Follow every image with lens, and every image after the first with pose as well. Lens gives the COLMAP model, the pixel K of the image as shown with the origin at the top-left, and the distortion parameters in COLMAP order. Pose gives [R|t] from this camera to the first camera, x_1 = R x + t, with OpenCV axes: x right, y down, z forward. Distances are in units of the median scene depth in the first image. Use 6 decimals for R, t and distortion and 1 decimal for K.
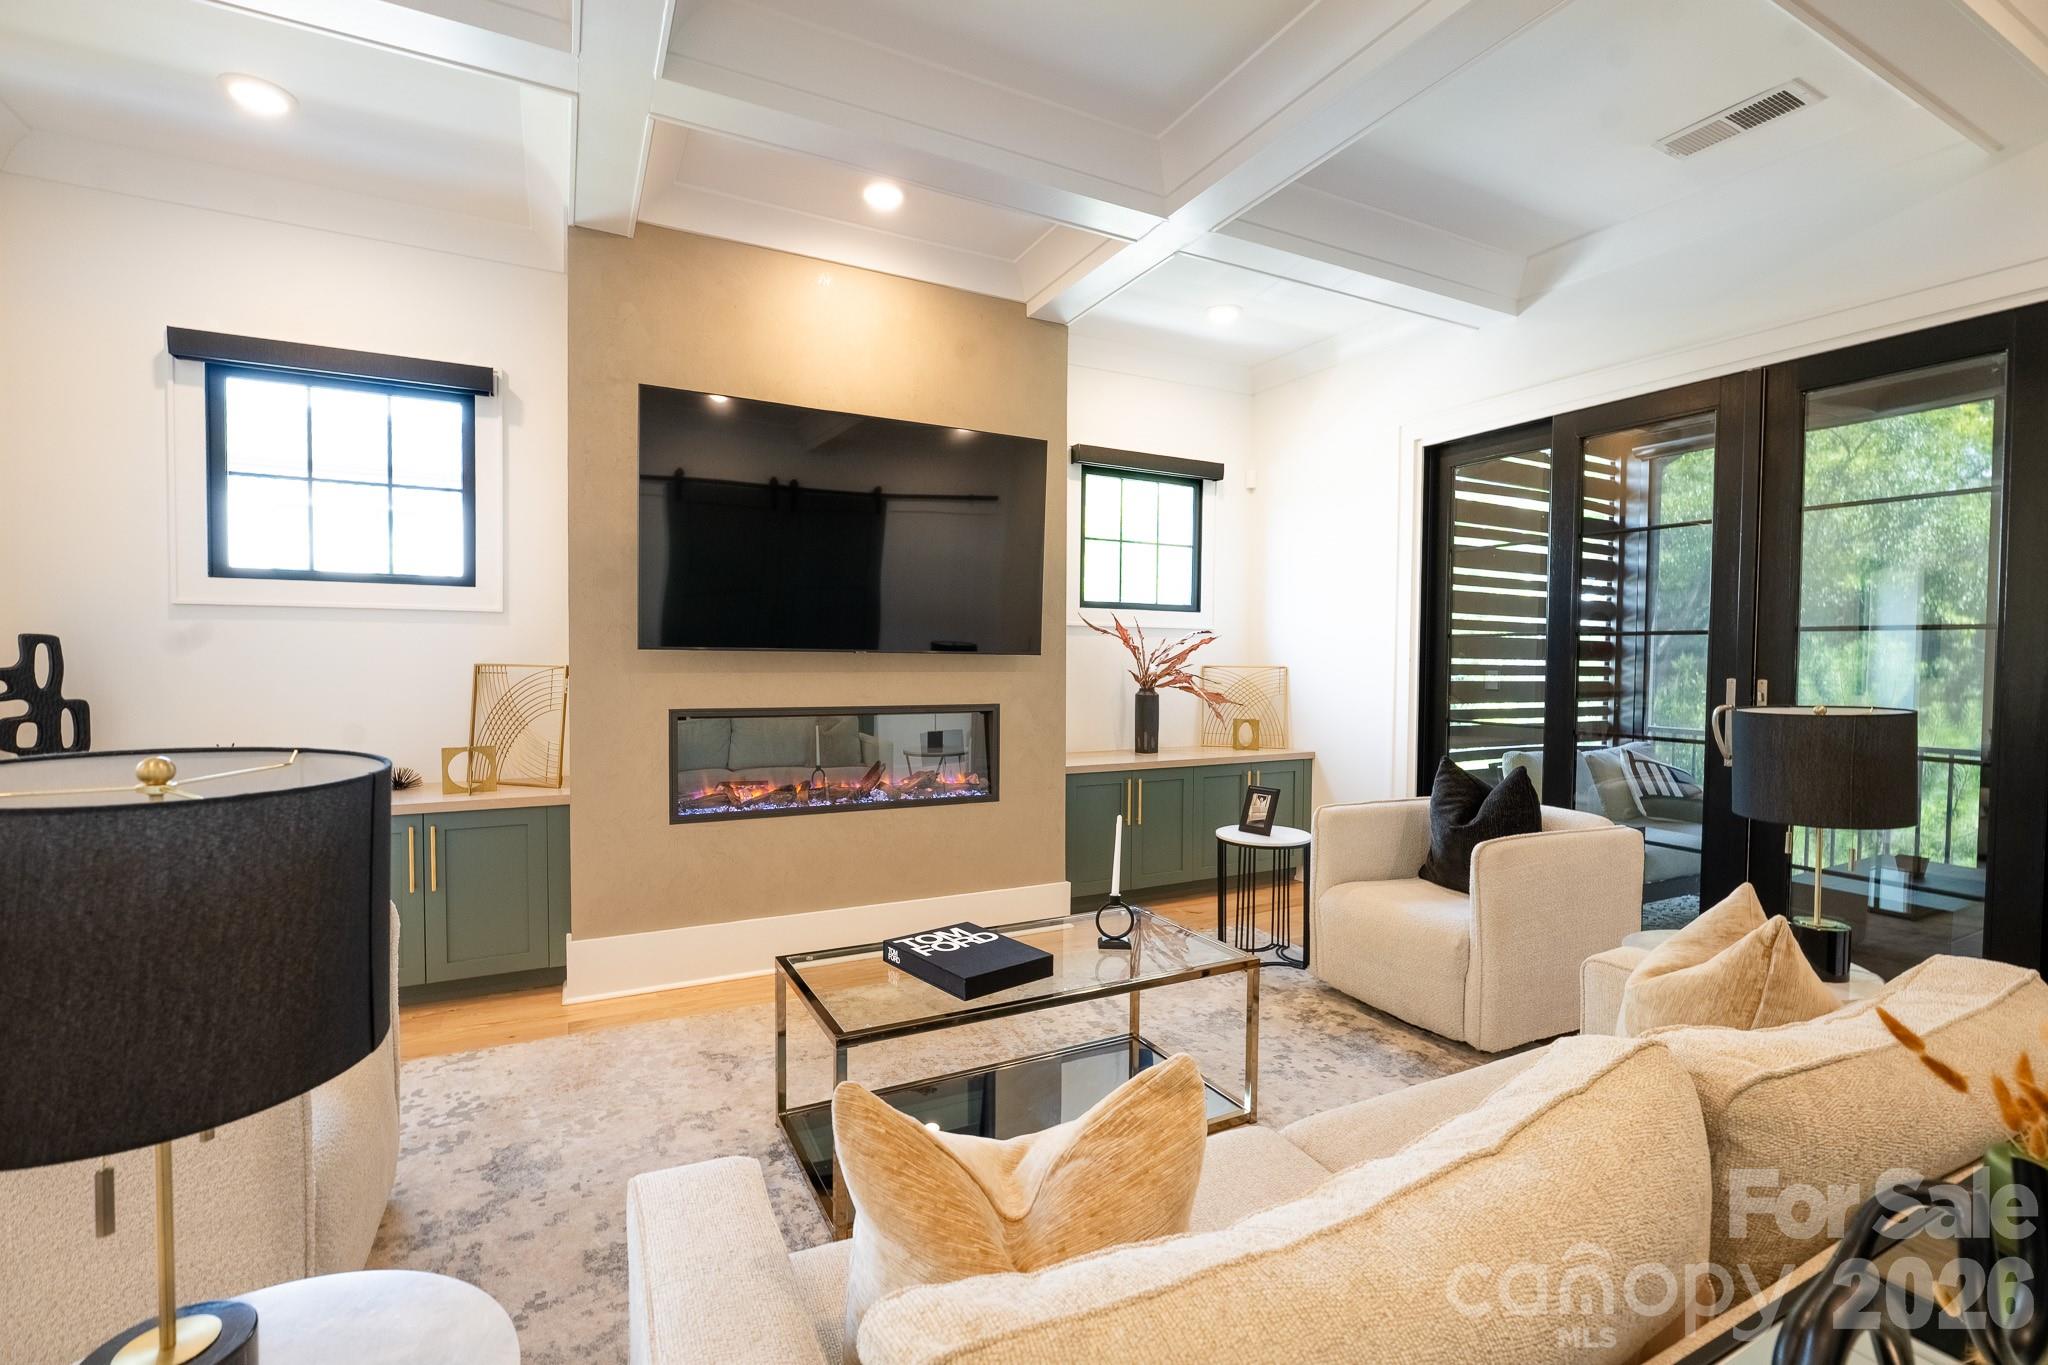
lens RADIAL K [[903.2, 0, 1024.0], [0, 903.2, 682.5], [0, 0, 1]] dist [-0.032862, -0.000033]
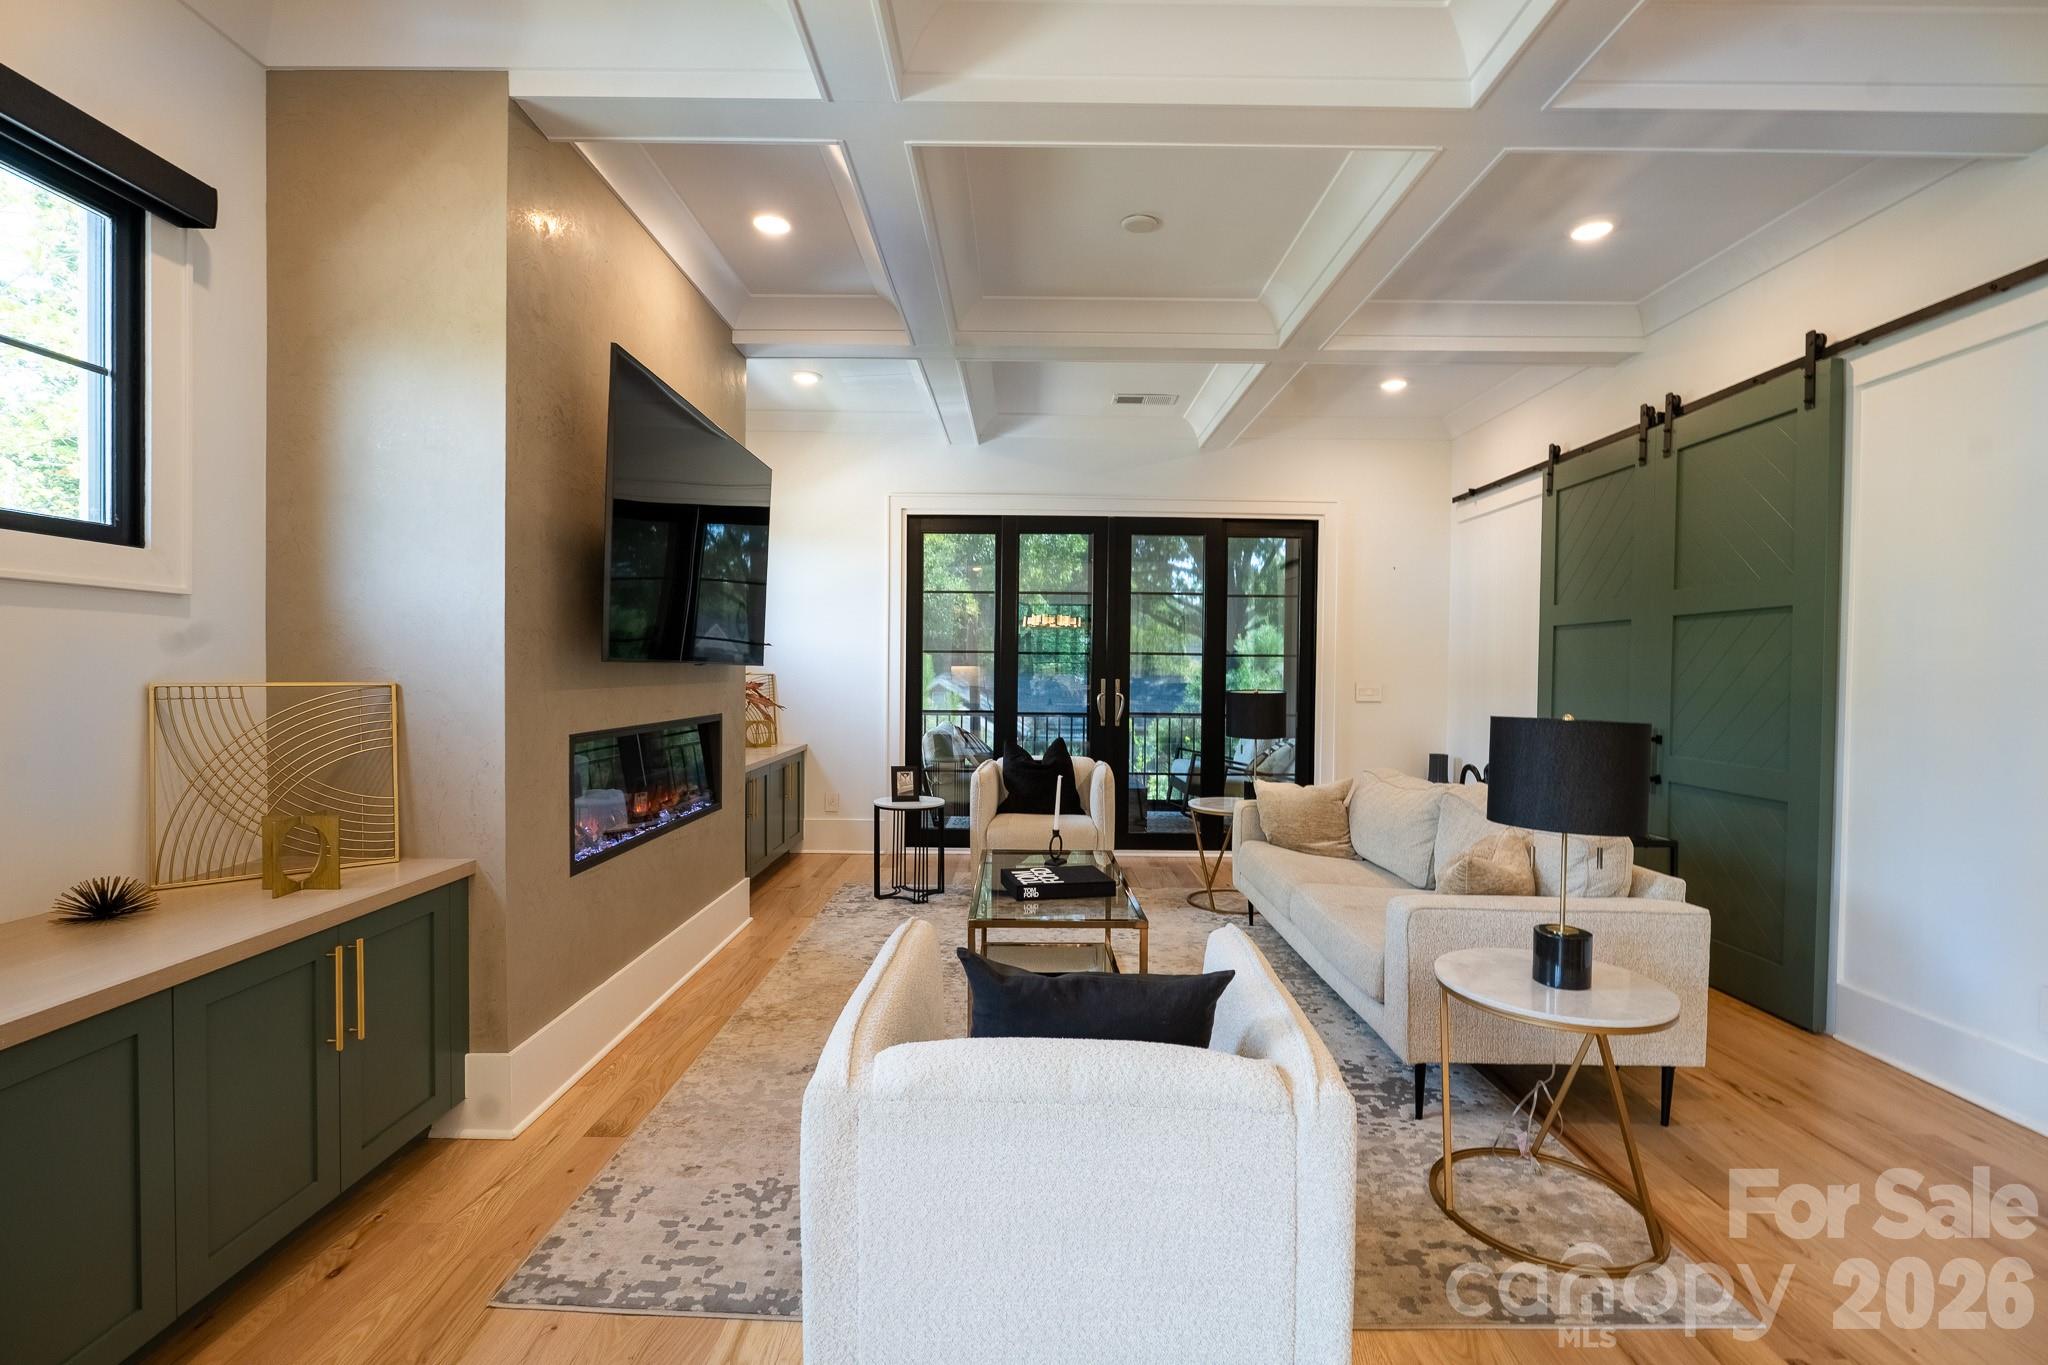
lens RADIAL K [[932.9, 0, 1024.0], [0, 932.9, 682.5], [0, 0, 1]] dist [0.000471, 0.000083]
pose [[0.454176, -0.017719, 0.890736, -0.892609], [0.022423, 0.999713, 0.008453, -0.014402], [-0.890630, 0.016134, 0.454443, 0.228639]]
